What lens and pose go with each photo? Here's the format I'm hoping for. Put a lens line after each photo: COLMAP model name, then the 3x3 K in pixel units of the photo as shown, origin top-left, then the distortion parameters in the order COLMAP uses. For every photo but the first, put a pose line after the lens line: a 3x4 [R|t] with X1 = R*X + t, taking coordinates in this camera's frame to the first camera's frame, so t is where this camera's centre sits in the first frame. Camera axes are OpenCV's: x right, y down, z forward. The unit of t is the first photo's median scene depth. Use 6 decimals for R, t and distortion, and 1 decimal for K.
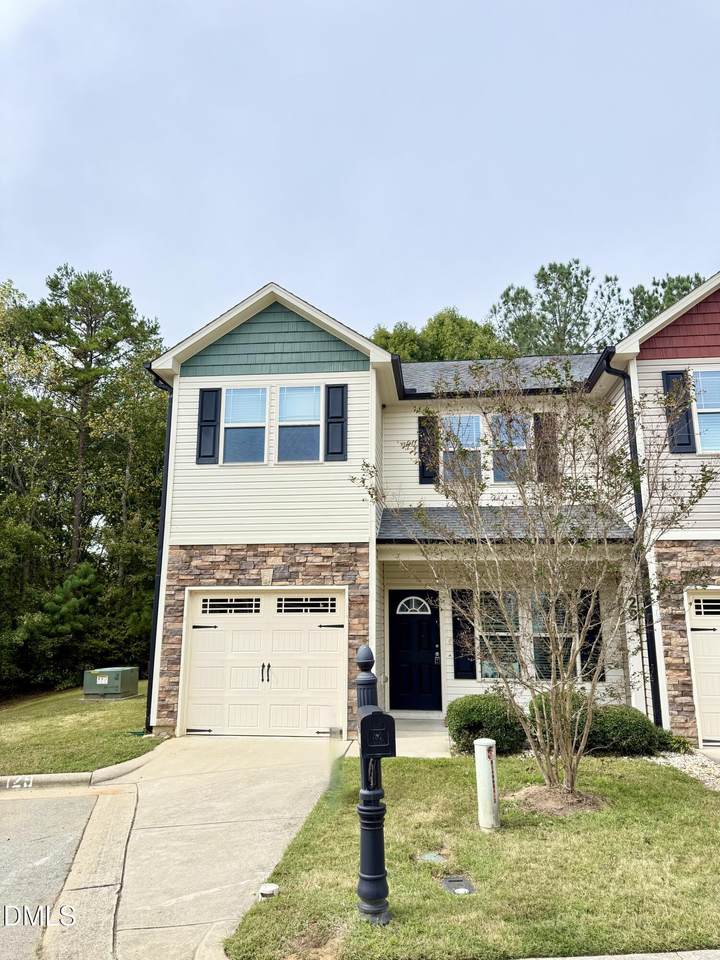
lens RADIAL K [[669.5, 0, 364.0], [0, 669.5, 482.0], [0, 0, 1]] dist [0.024423, -0.023147]
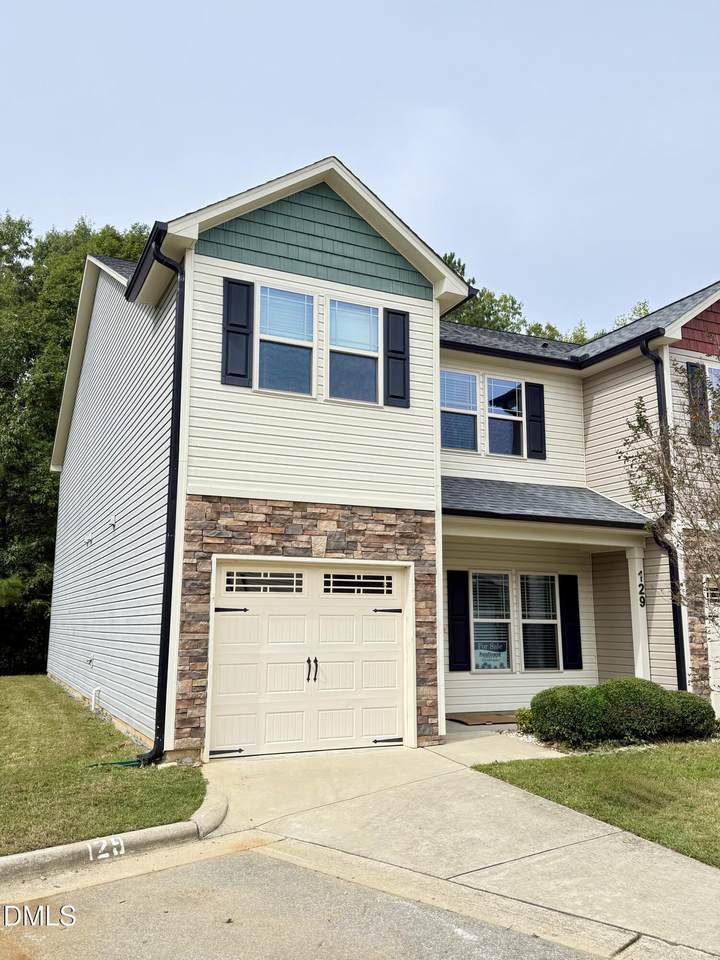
lens RADIAL K [[808.4, 0, 358.8], [0, 808.4, 477.6], [0, 0, 1]] dist [0.032072, -0.031419]
pose [[0.852341, 0.091619, 0.514899, -0.585635], [-0.118412, 0.992776, 0.019363, 0.040339], [-0.509405, -0.077475, 0.857032, 0.190770]]
